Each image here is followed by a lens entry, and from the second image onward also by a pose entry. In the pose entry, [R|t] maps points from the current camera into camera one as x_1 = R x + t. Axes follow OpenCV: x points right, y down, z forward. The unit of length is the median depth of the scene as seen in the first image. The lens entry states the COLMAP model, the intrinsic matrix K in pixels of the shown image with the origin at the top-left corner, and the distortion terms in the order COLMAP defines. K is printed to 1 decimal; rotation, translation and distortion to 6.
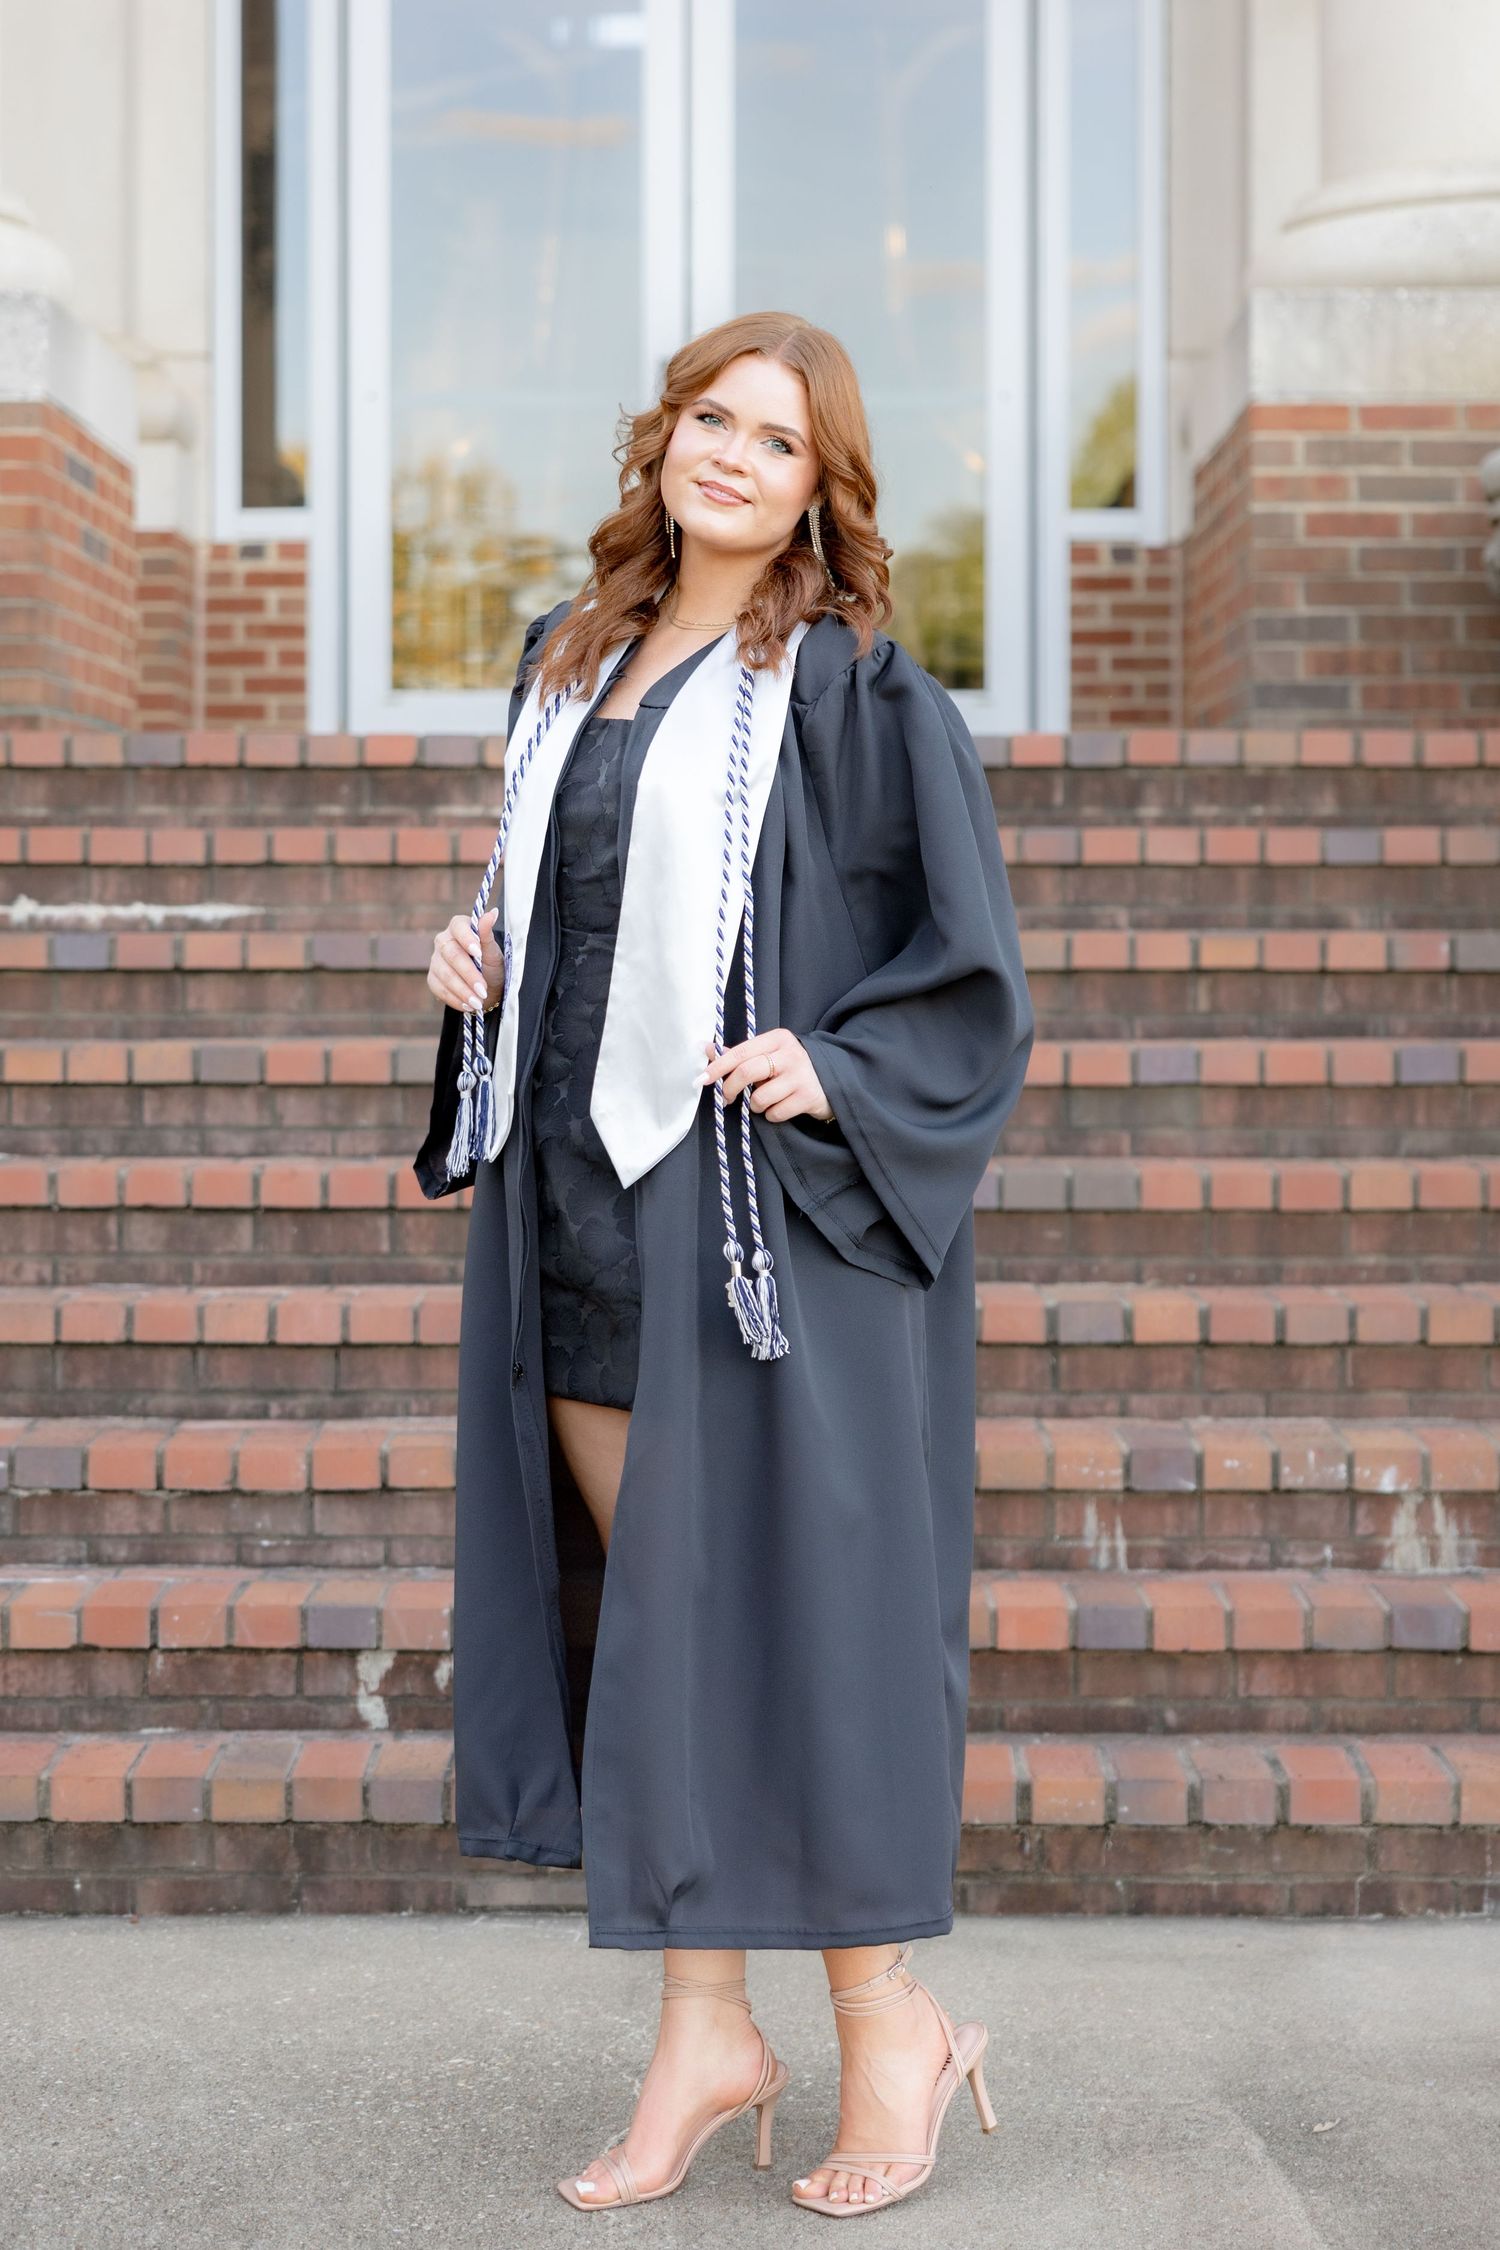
lens RADIAL K [[4707.4, 0, 711.1], [0, 4707.4, 969.5], [0, 0, 1]] dist [0.040004, 0.193241]
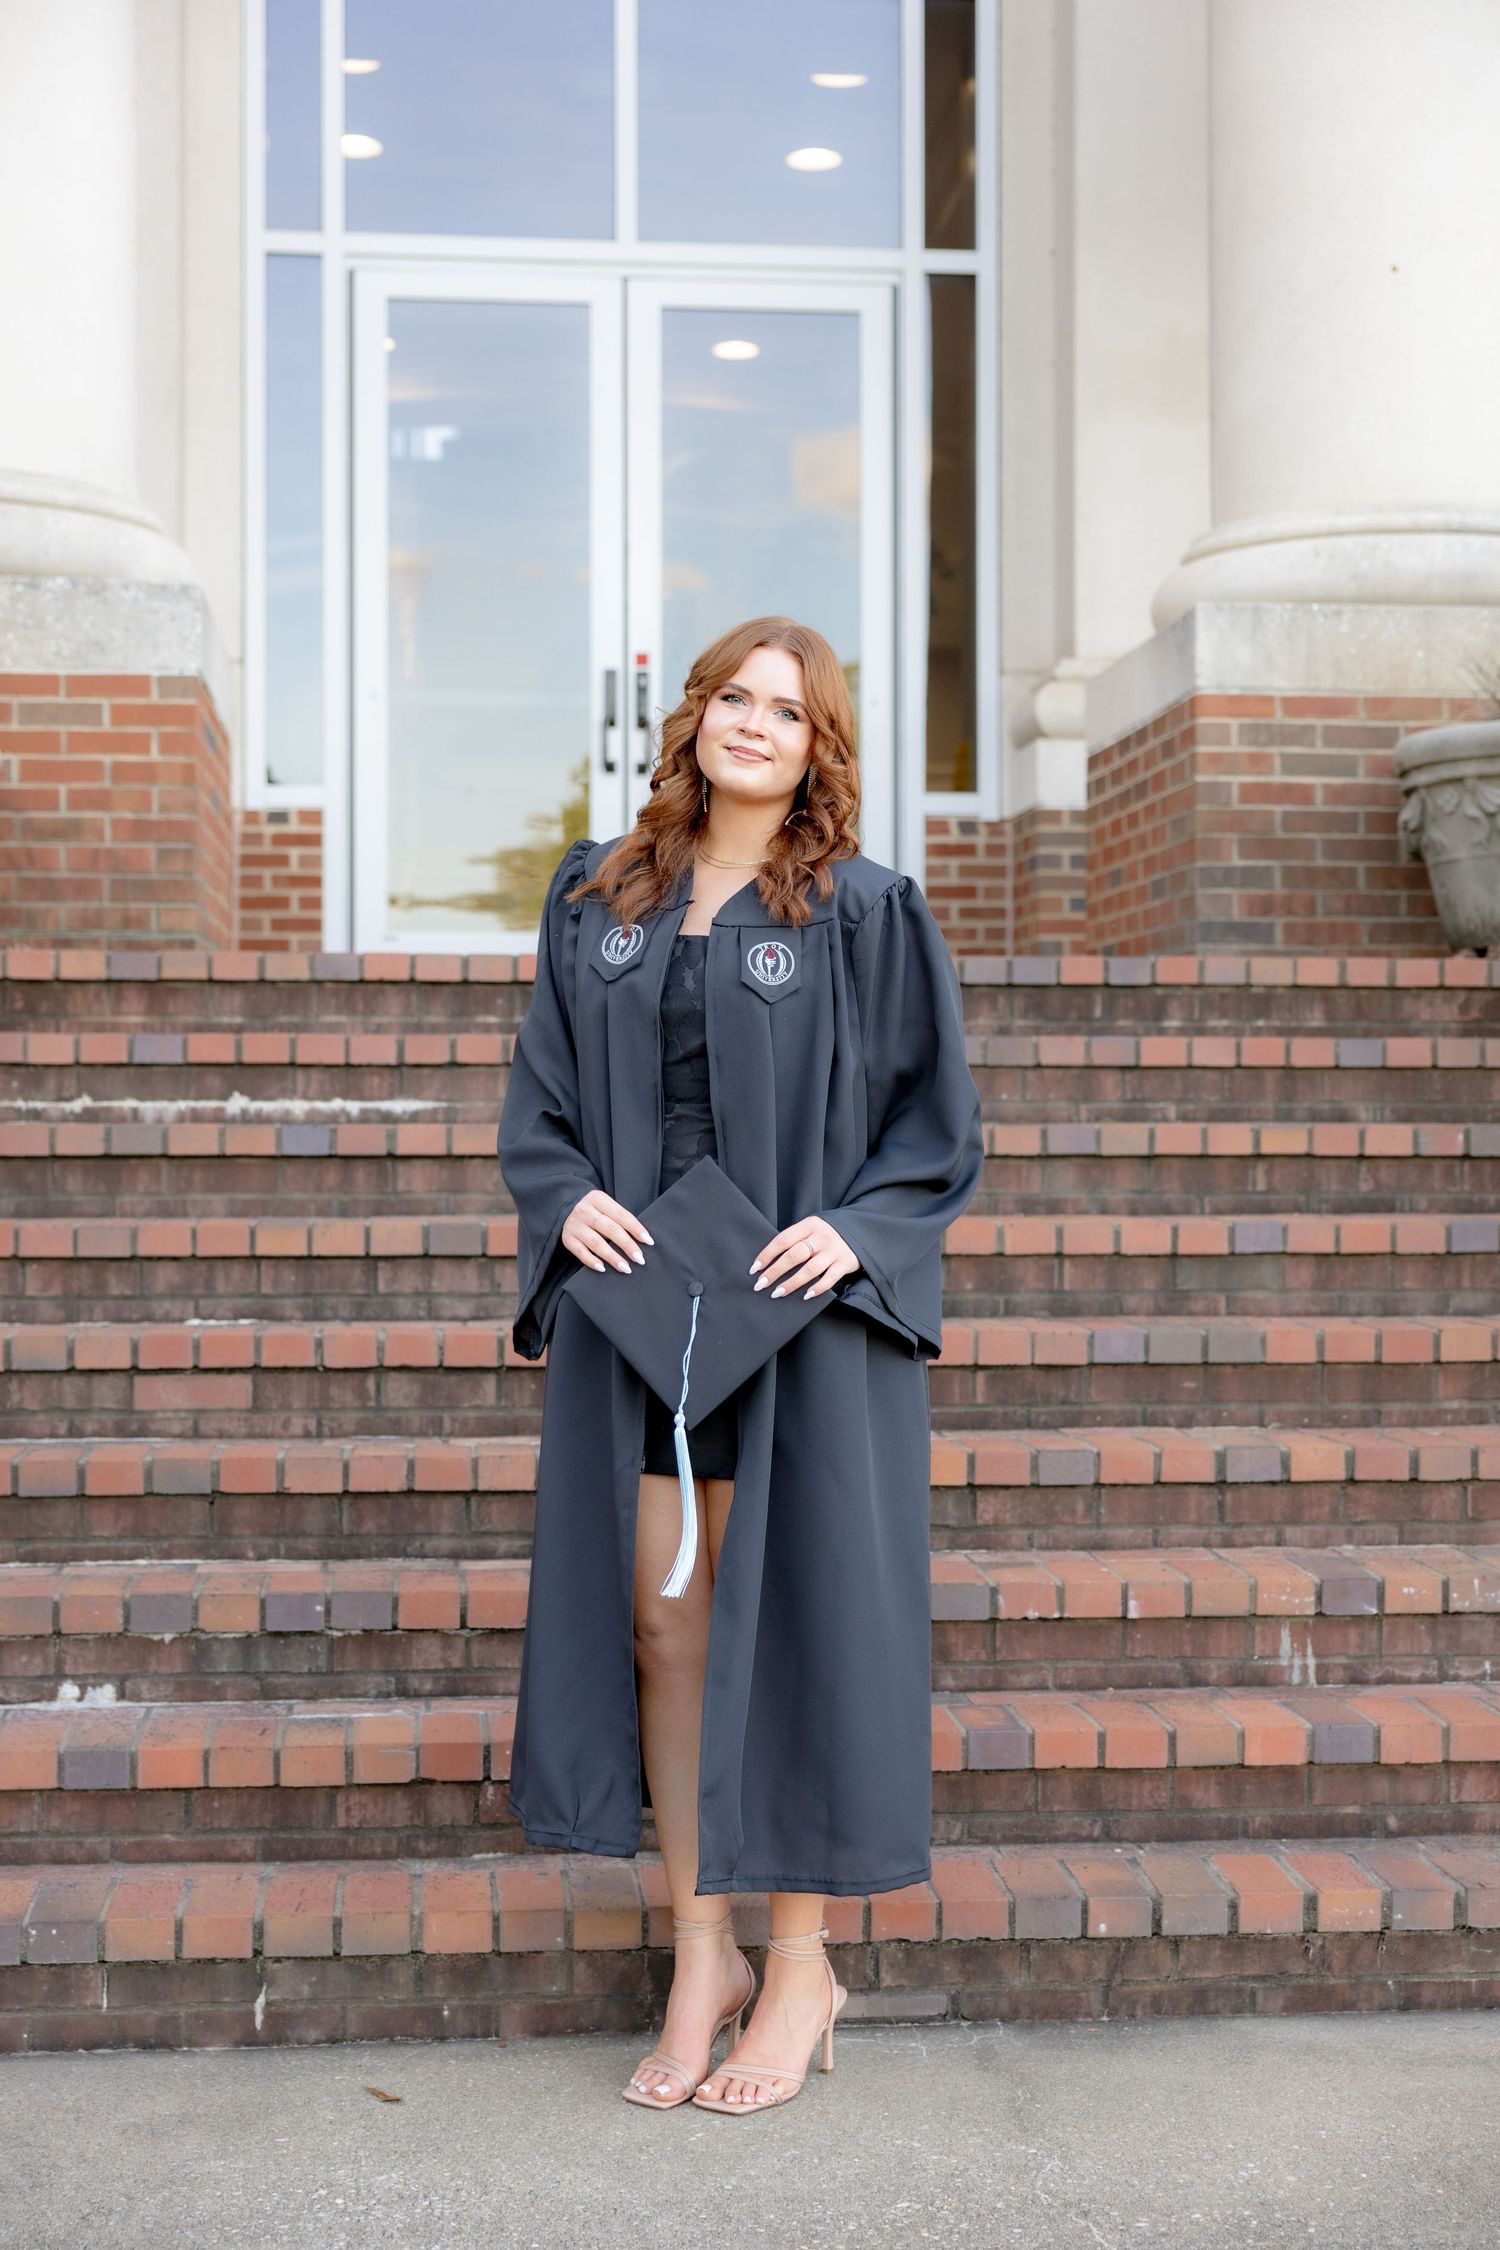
lens RADIAL K [[3327.9, 0, 777.7], [0, 3327.9, 1099.2], [0, 0, 1]] dist [0.018354, 0.023628]
pose [[0.992958, 0.001750, 0.118451, -0.120276], [0.000033, 0.999887, -0.015044, -0.001639], [-0.118464, 0.014942, 0.992846, 0.189651]]
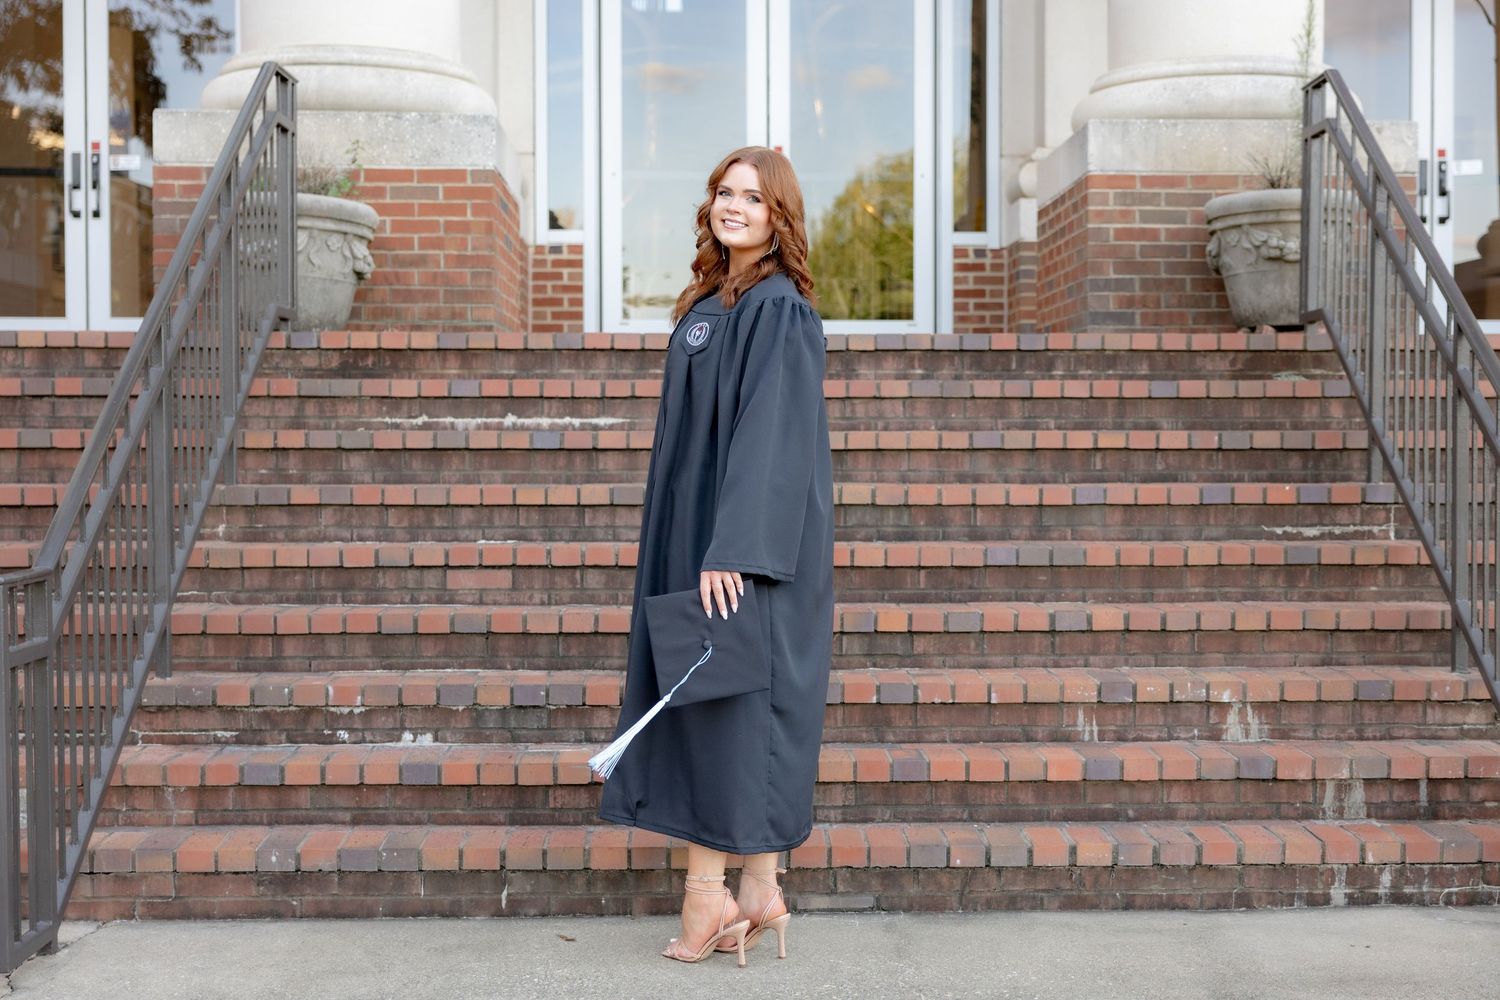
lens RADIAL K [[2239.0, 0, 788.1], [0, 2239.0, 520.0], [0, 0, 1]] dist [0.013740, 0.084850]
pose [[0.998453, -0.001778, 0.055573, -0.087237], [0.000377, 0.999682, 0.025212, 0.006571], [-0.055600, -0.025152, 0.998136, 0.039703]]
